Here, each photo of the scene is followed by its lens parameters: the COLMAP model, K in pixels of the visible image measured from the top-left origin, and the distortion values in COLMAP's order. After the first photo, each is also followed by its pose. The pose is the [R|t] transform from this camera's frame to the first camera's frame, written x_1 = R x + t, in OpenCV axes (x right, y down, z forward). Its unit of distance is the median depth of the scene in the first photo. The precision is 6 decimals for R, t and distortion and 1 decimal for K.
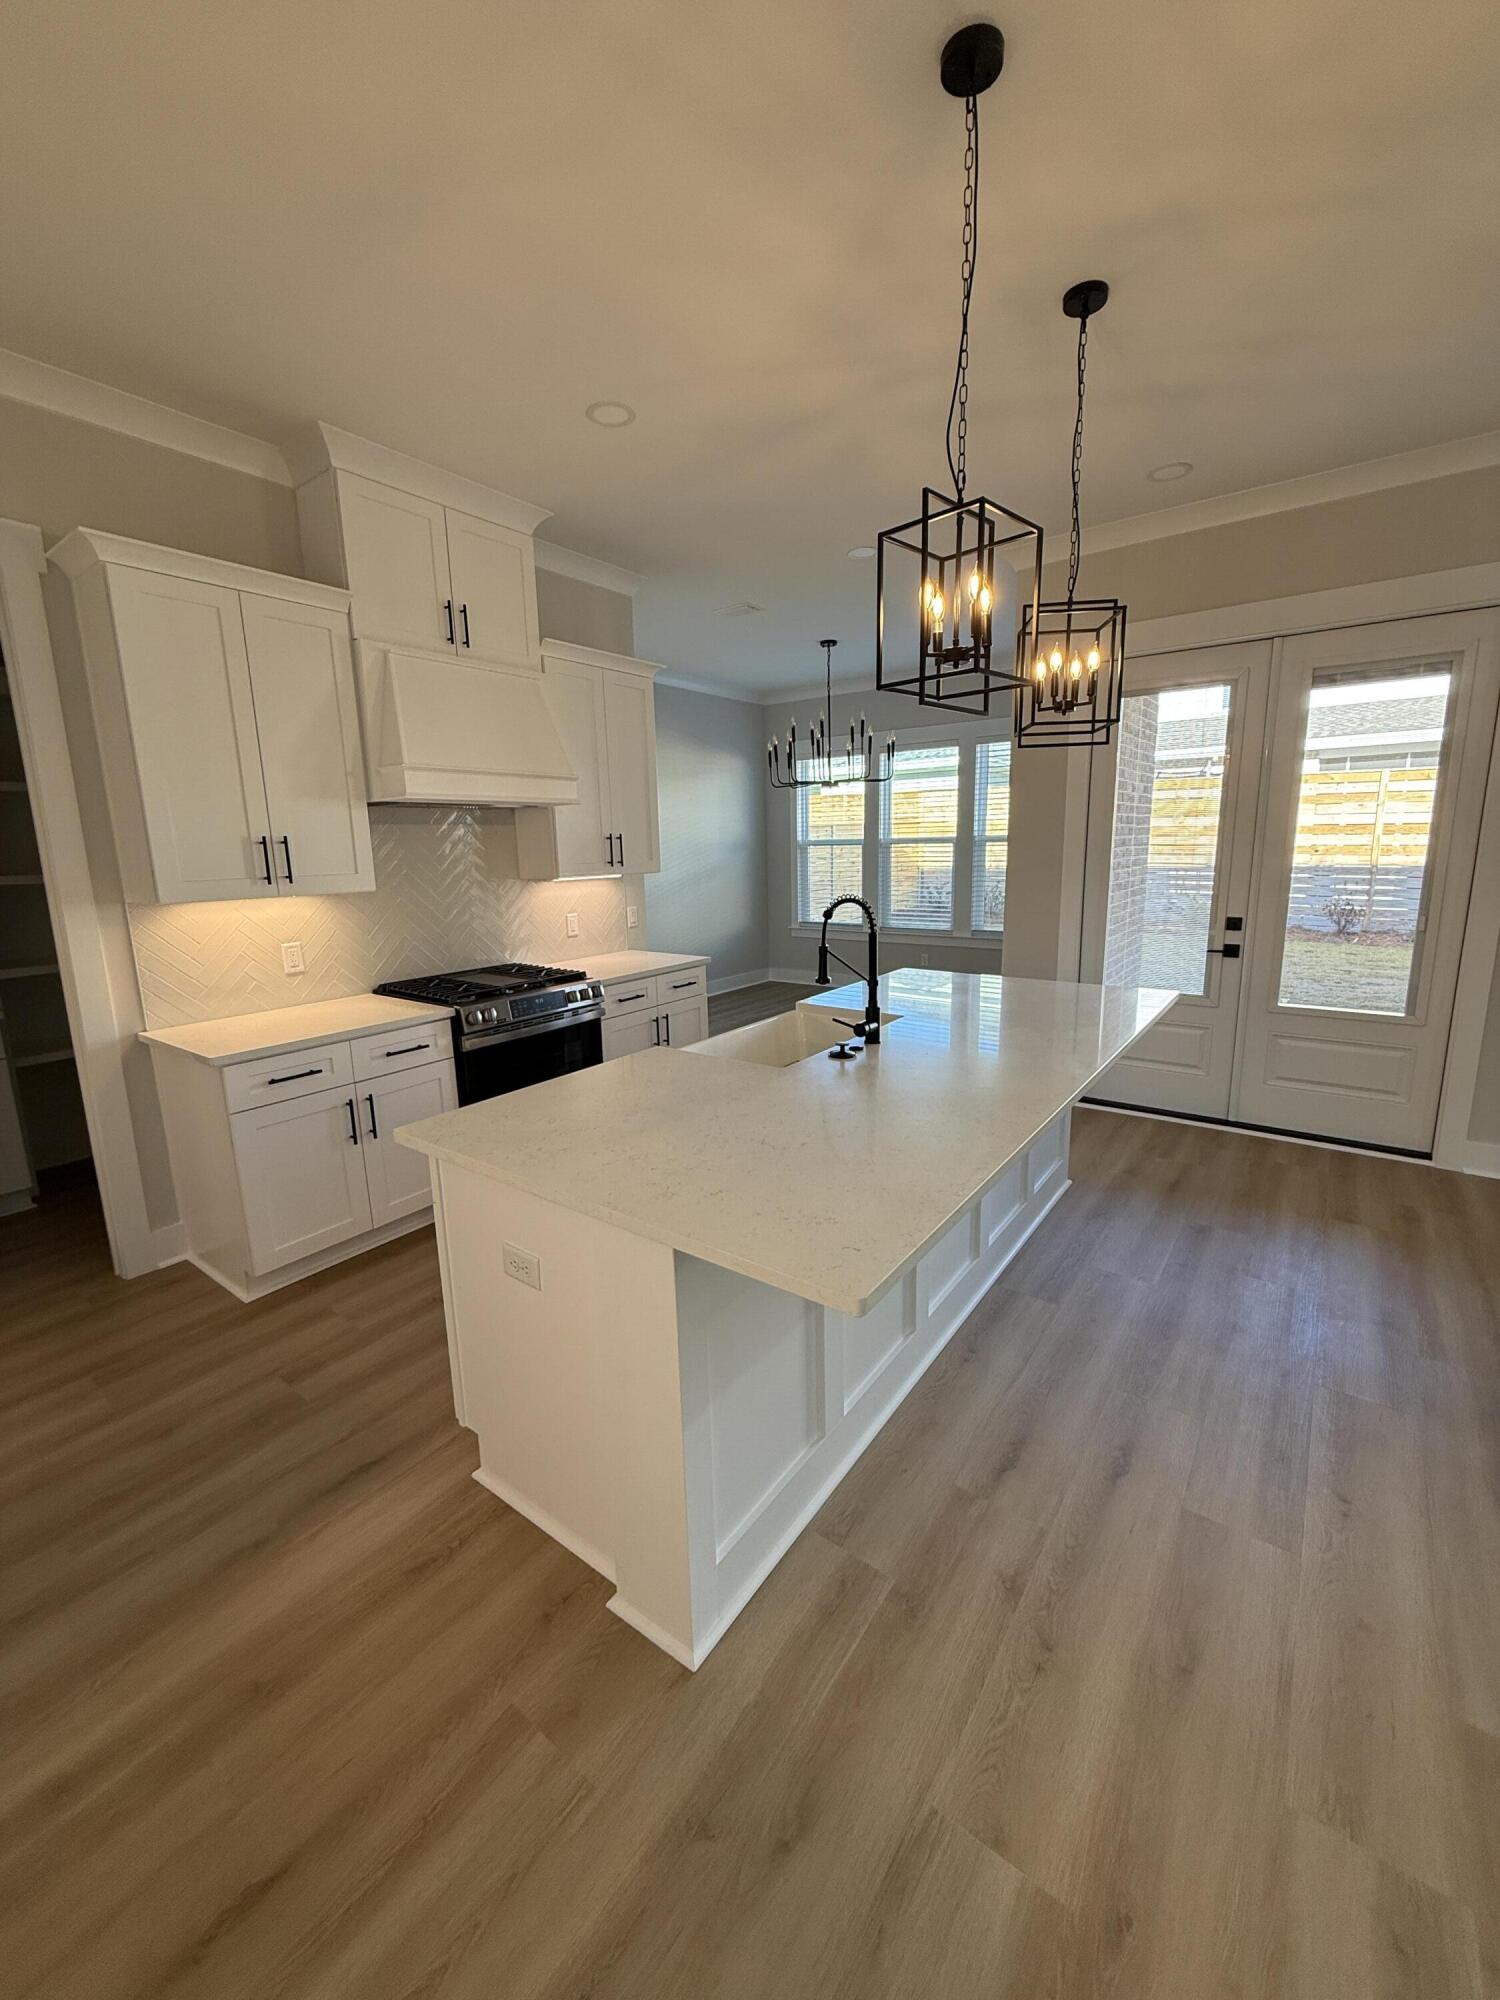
lens RADIAL K [[790.5, 0, 750.0], [0, 790.5, 1000.0], [0, 0, 1]] dist [0.000320, 0.000270]
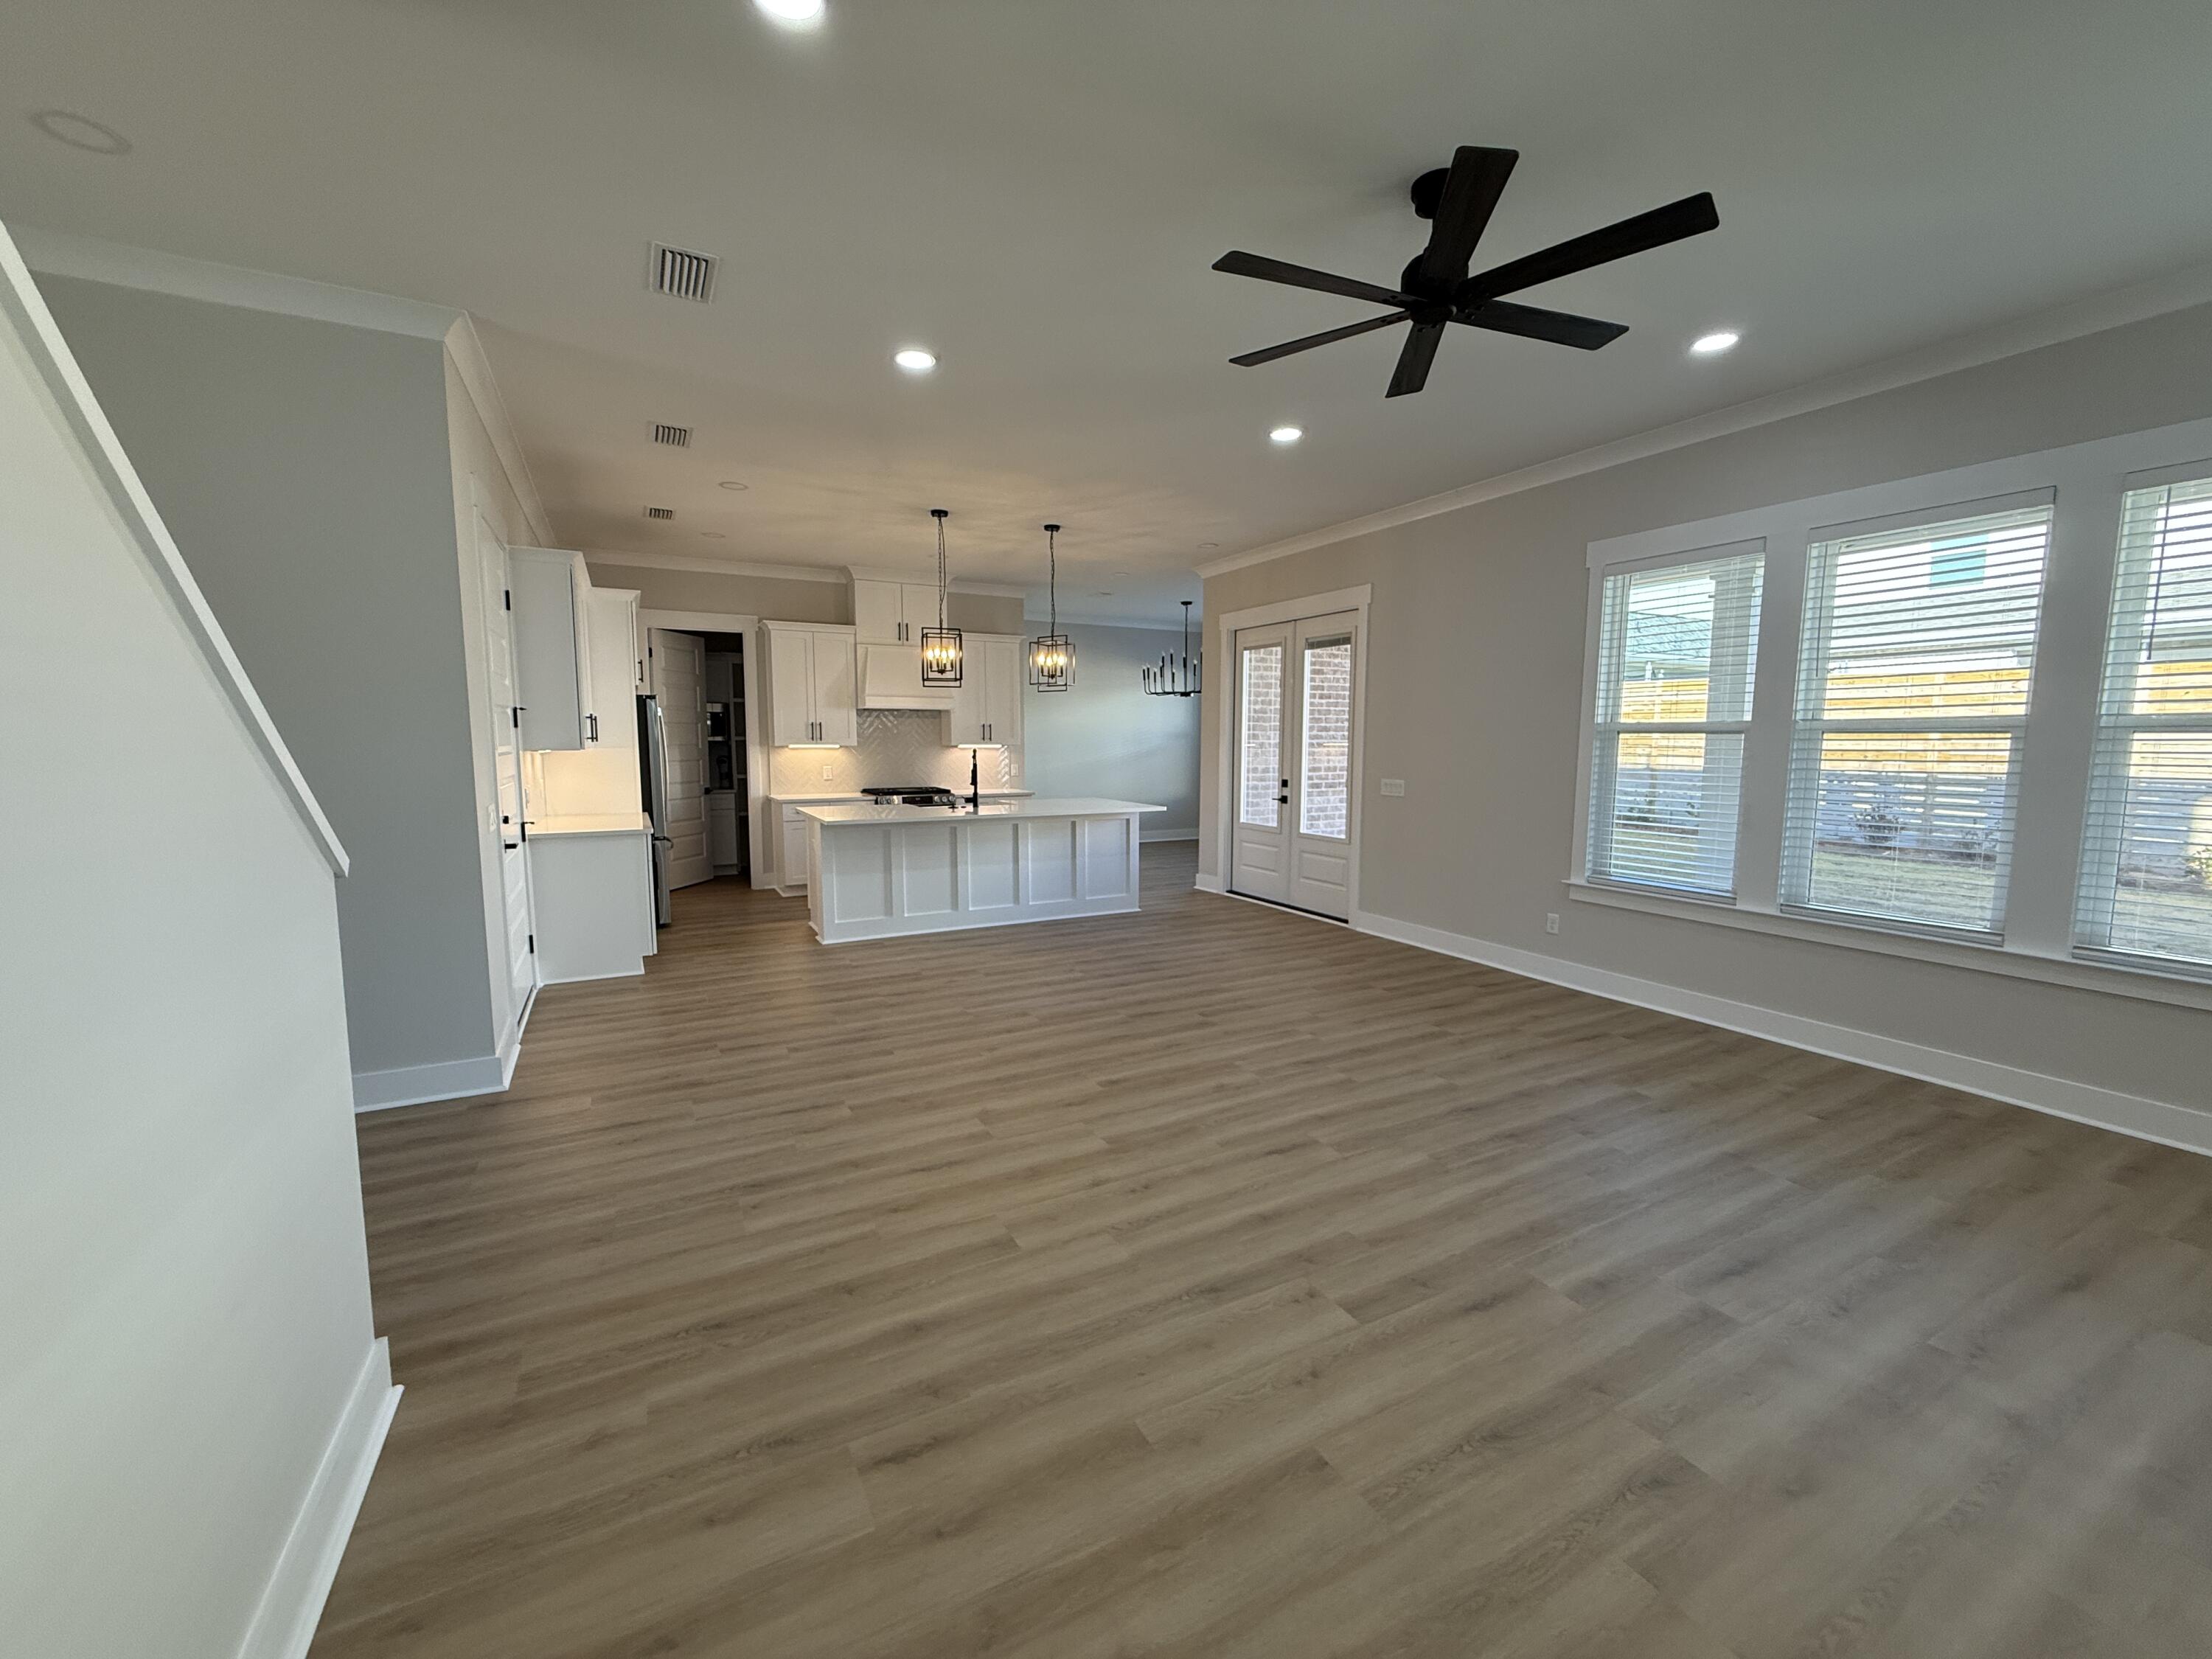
lens RADIAL K [[874.3, 0, 1098.1], [0, 874.3, 830.9], [0, 0, 1]] dist [0.000320, 0.000270]
pose [[0.905204, 0.070000, -0.419173, 1.141196], [-0.105533, 0.992471, -0.062159, 0.177040], [0.411666, 0.100503, 0.905776, -0.921635]]
